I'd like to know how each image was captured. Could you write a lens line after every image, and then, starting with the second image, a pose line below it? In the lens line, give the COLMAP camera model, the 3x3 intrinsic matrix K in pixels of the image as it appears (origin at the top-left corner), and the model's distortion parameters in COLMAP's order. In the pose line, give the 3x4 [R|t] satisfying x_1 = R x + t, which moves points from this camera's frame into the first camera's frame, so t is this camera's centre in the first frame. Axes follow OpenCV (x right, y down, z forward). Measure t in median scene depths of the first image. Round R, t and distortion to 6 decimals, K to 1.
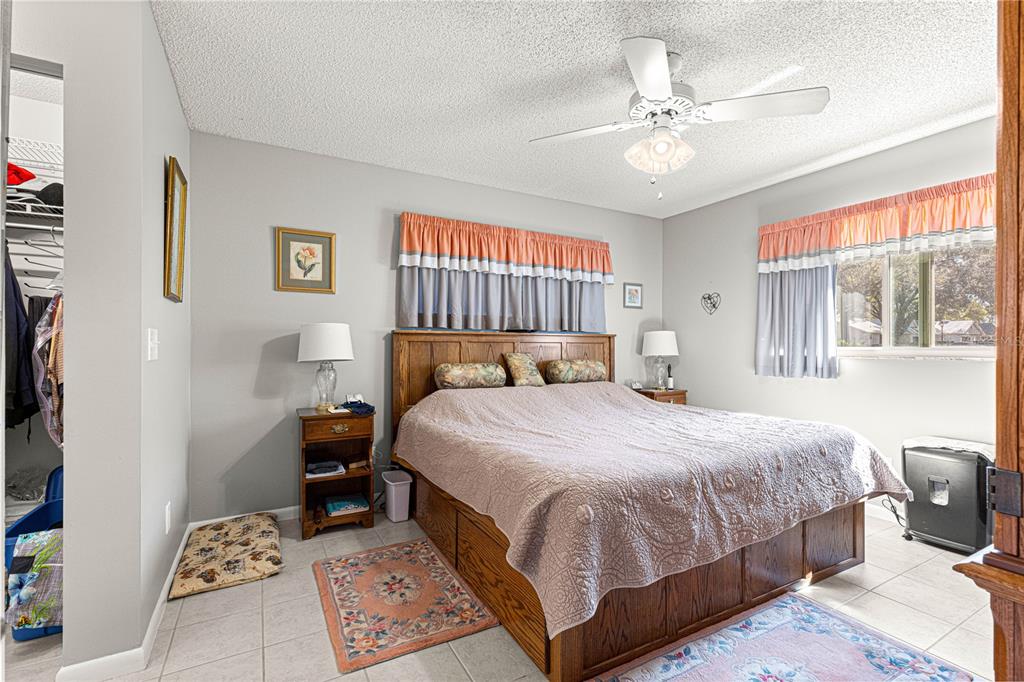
lens RADIAL K [[460.8, 0, 514.2], [0, 460.8, 344.8], [0, 0, 1]] dist [0.008029, -0.002297]
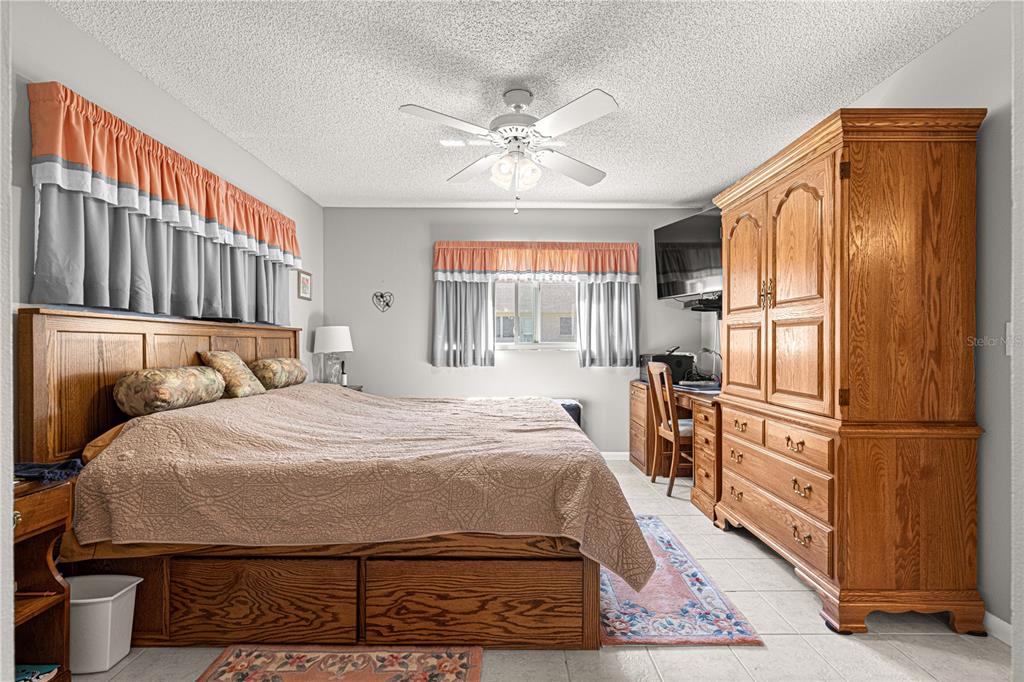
lens RADIAL K [[460.8, 0, 513.7], [0, 460.8, 343.1], [0, 0, 1]] dist [0.008029, -0.002297]
pose [[0.477303, 0.000883, 0.878738, -0.426072], [-0.004271, 0.999990, 0.001315, 0.002936], [-0.878728, -0.004381, 0.477302, 0.279054]]
